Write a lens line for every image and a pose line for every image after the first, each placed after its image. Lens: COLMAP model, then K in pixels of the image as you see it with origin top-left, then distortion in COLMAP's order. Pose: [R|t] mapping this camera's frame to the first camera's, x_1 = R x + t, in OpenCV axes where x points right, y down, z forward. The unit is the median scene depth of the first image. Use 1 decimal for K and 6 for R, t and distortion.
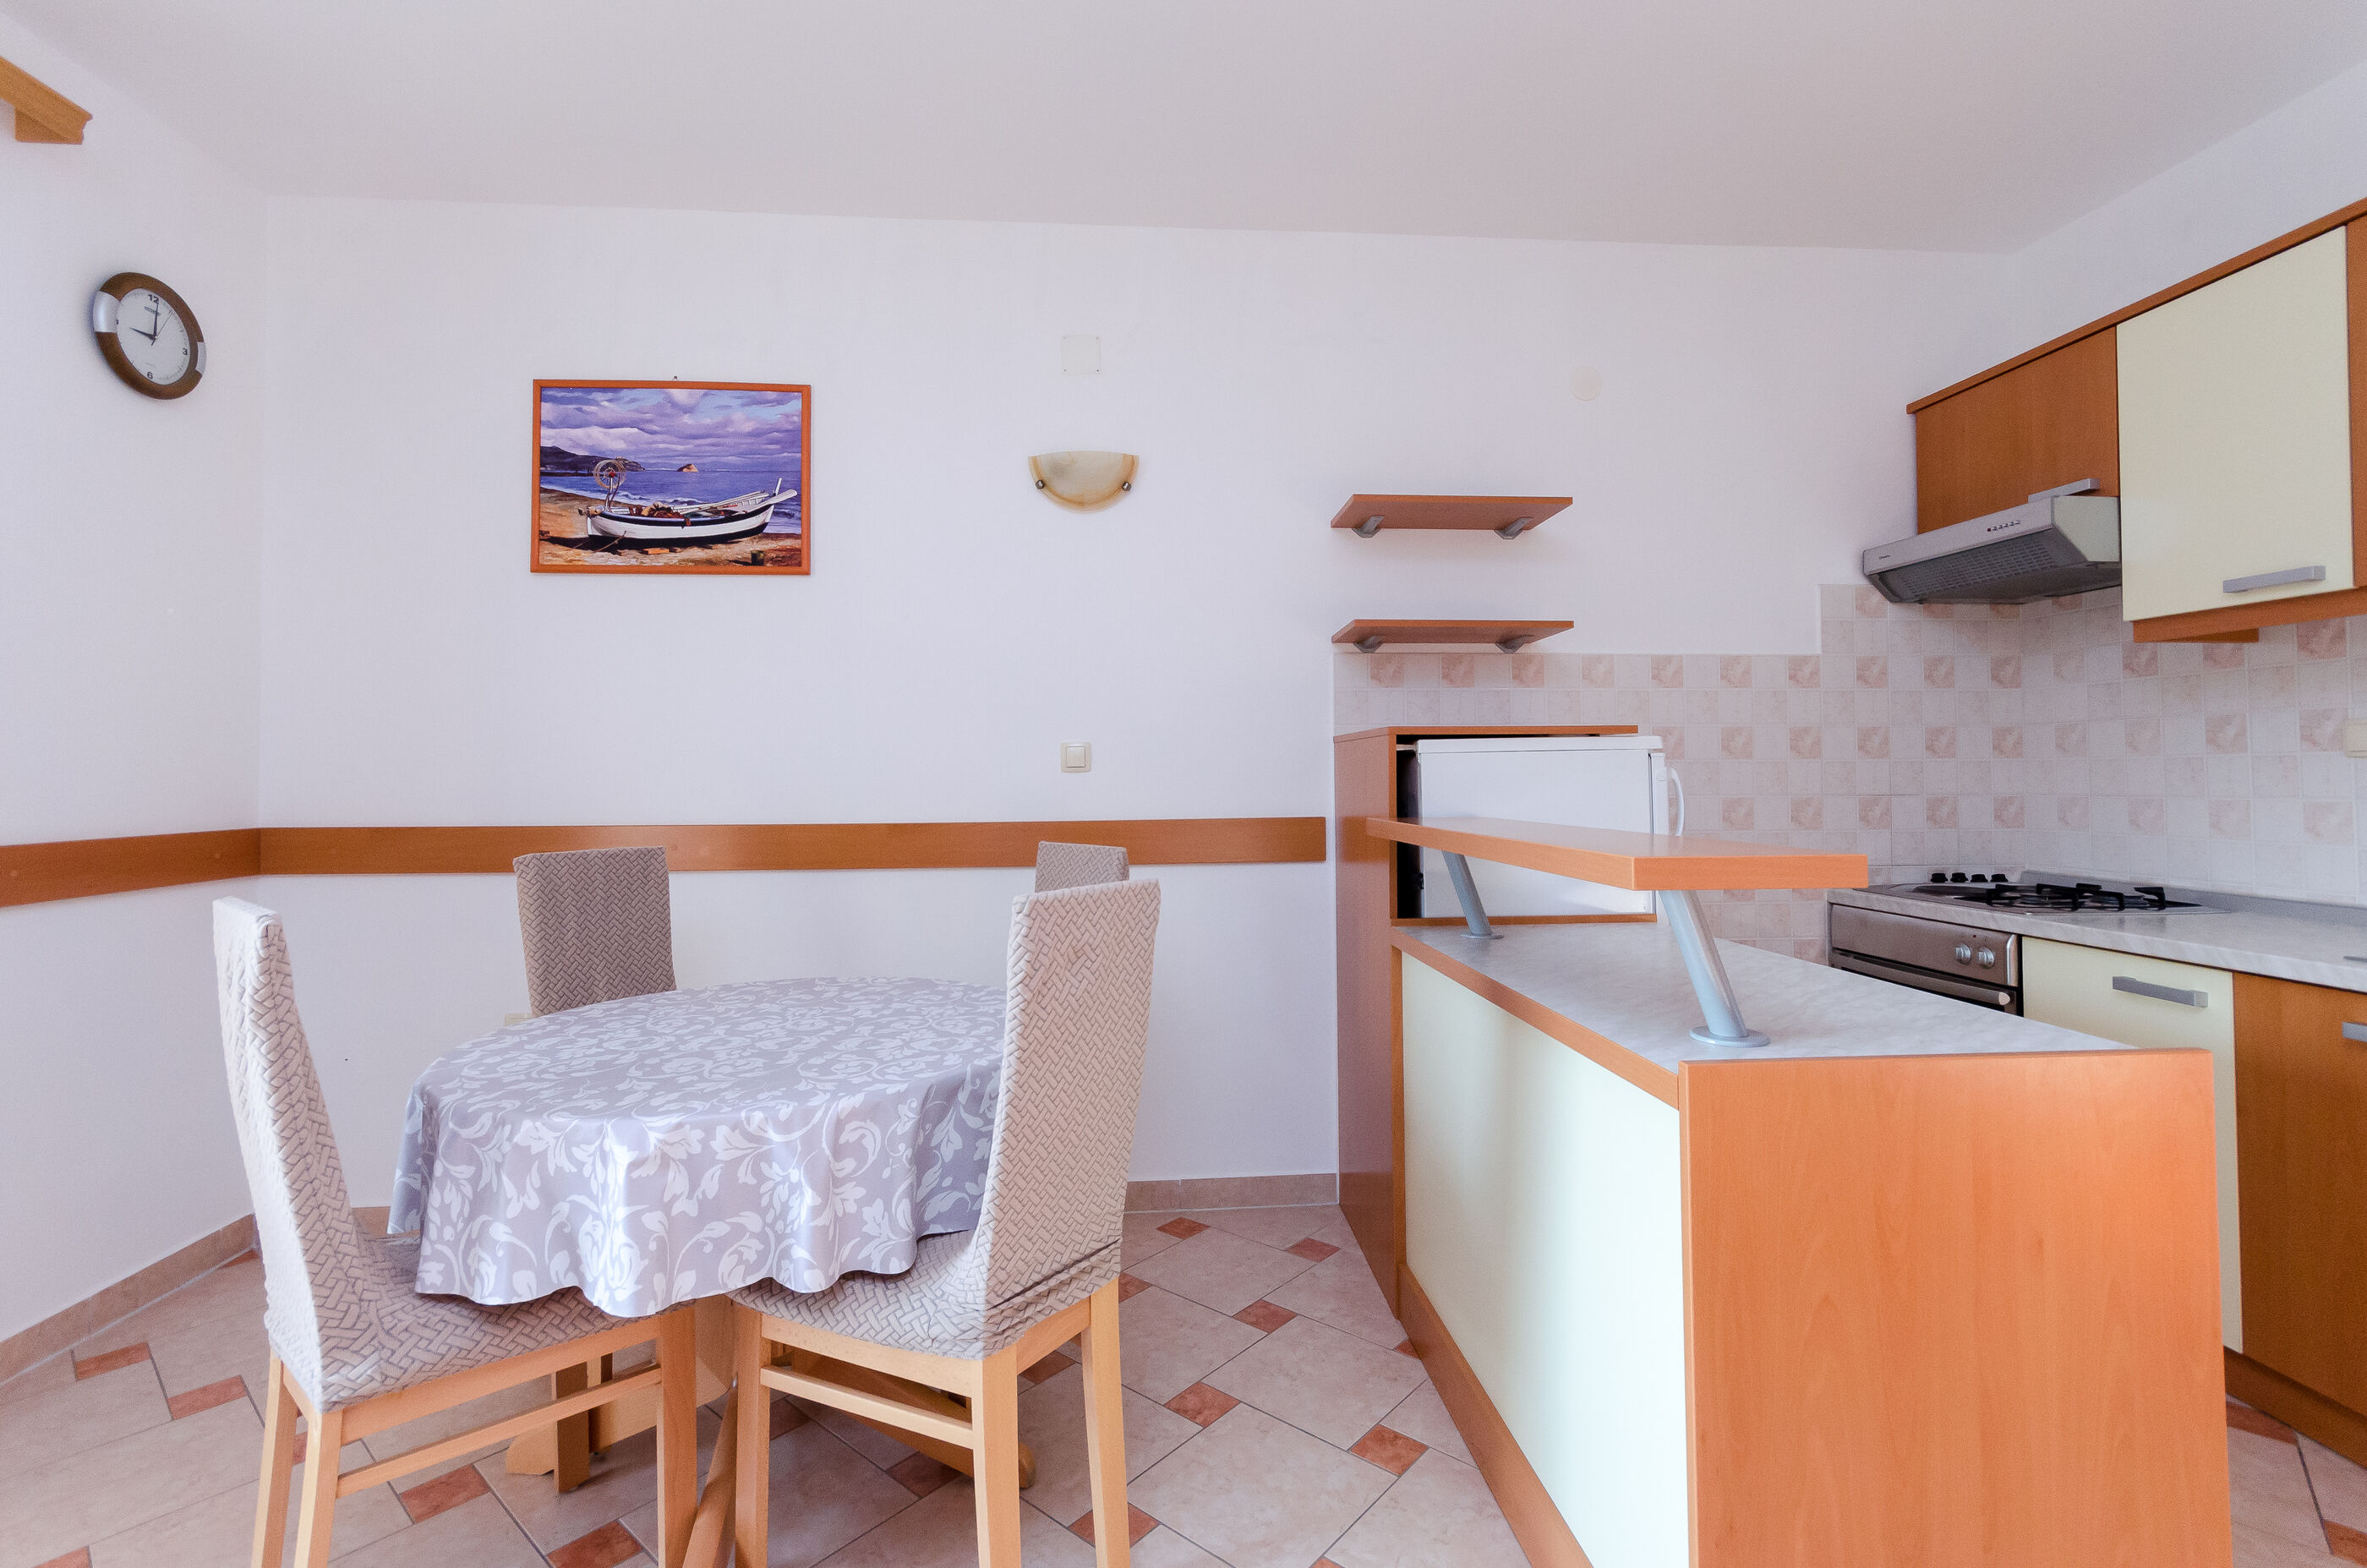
lens RADIAL K [[1070.6, 0, 1192.1], [0, 1070.6, 752.0], [0, 0, 1]] dist [0.000880, 0.004580]
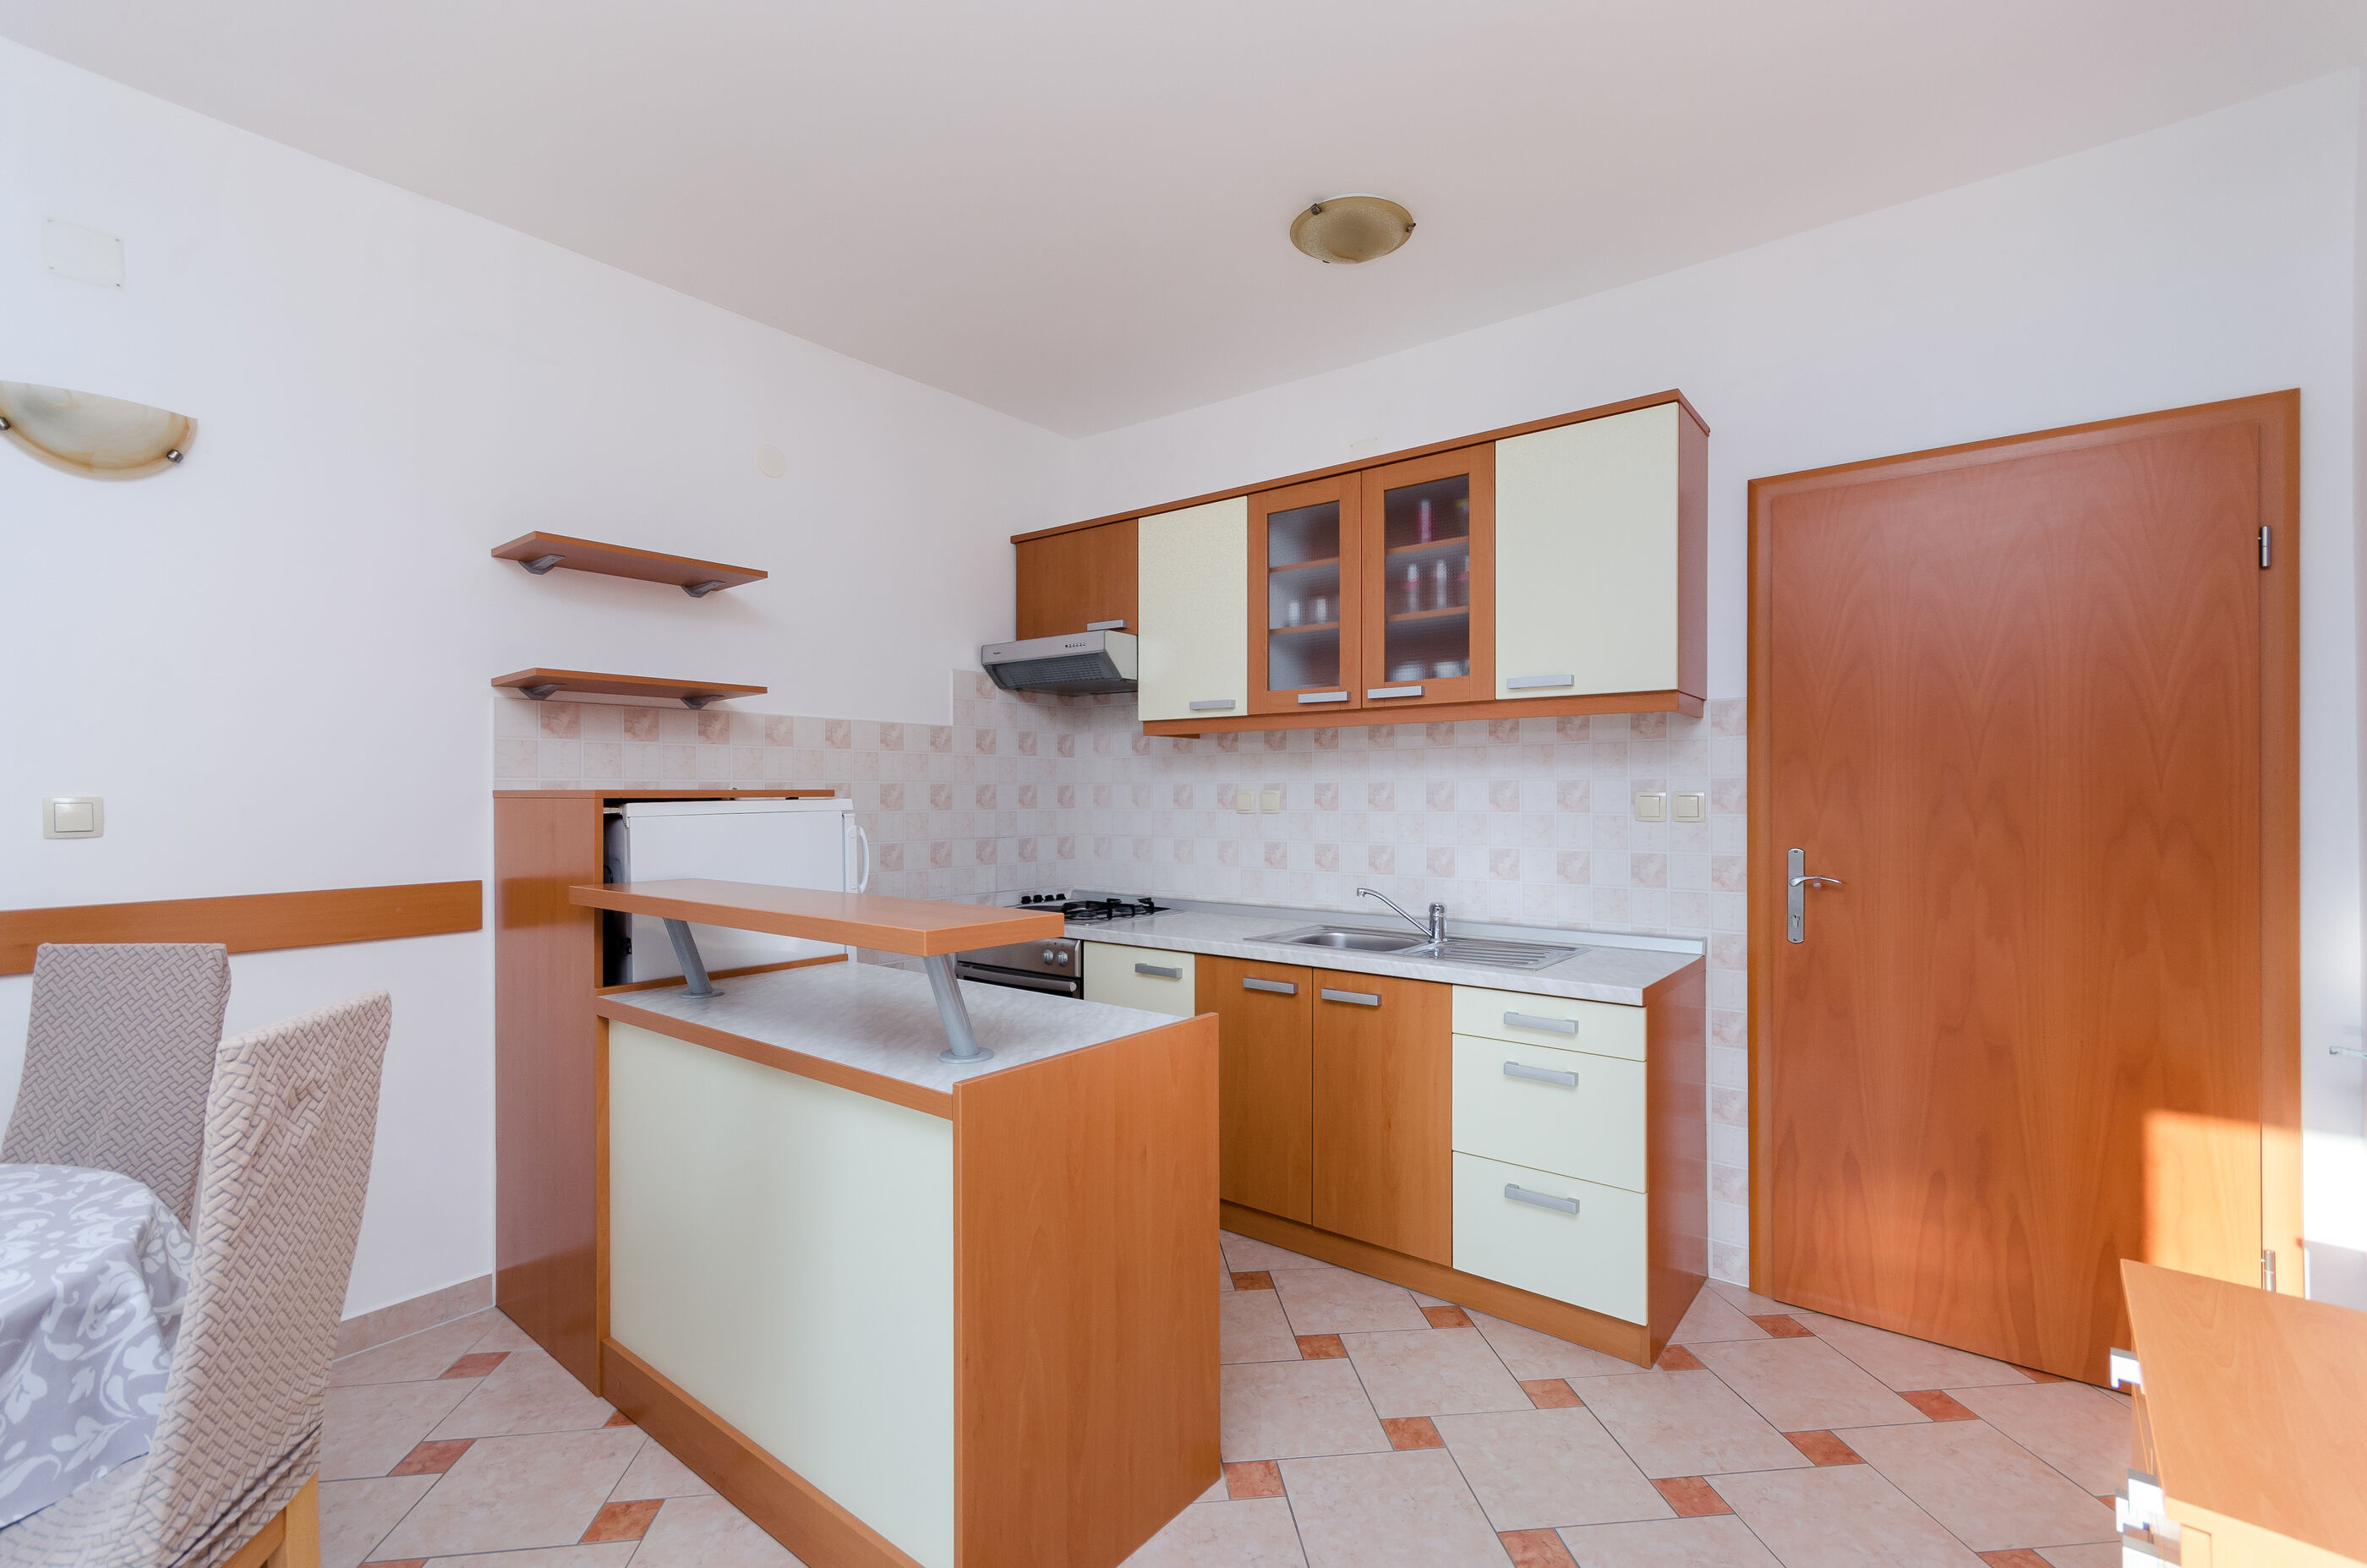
lens RADIAL K [[1044.5, 0, 1199.1], [0, 1044.5, 791.7], [0, 0, 1]] dist [0.008258, 0.000832]
pose [[0.678572, 0.007196, 0.734499, -0.114805], [-0.020707, 0.999742, 0.009335, -0.034544], [-0.734242, -0.021544, 0.678545, -0.033169]]
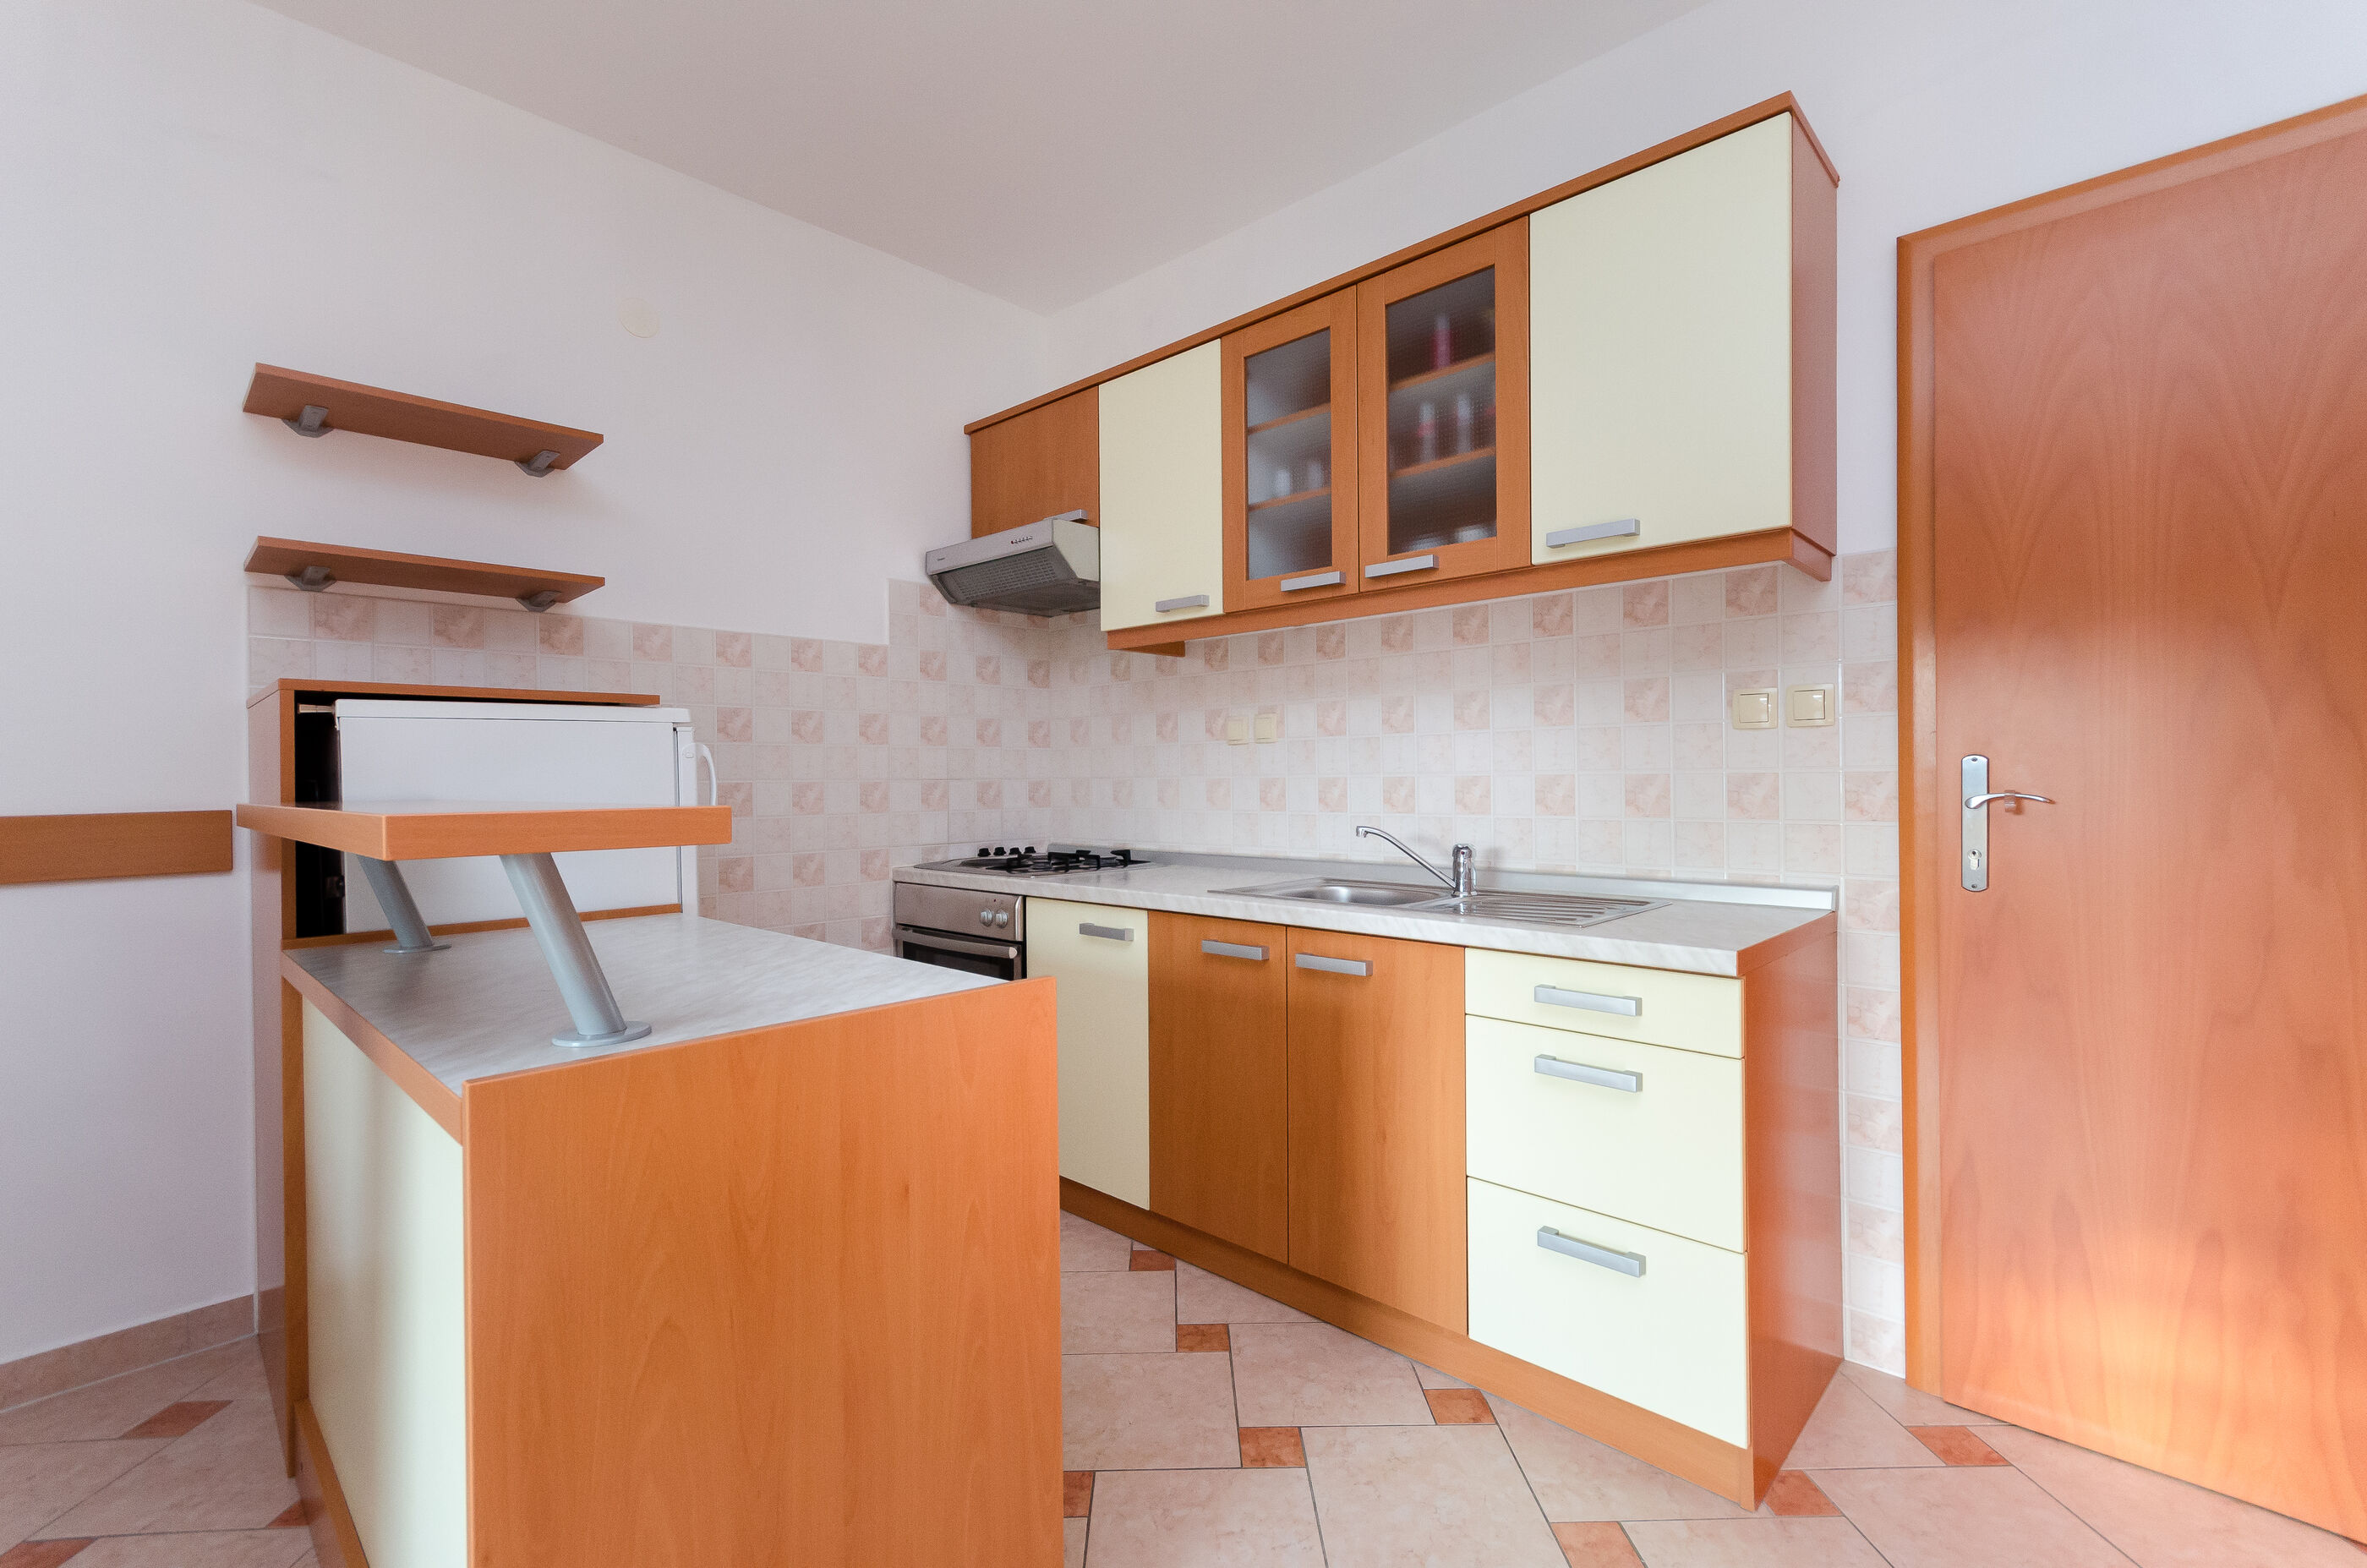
lens RADIAL K [[1042.6, 0, 1183.5], [0, 1042.6, 784.0], [0, 0, 1]] dist [0.008925, -0.000609]
pose [[0.753349, -0.006793, 0.657586, 0.143246], [-0.007959, 0.999779, 0.019446, 0.023956], [-0.657573, -0.019883, 0.753129, 0.043370]]
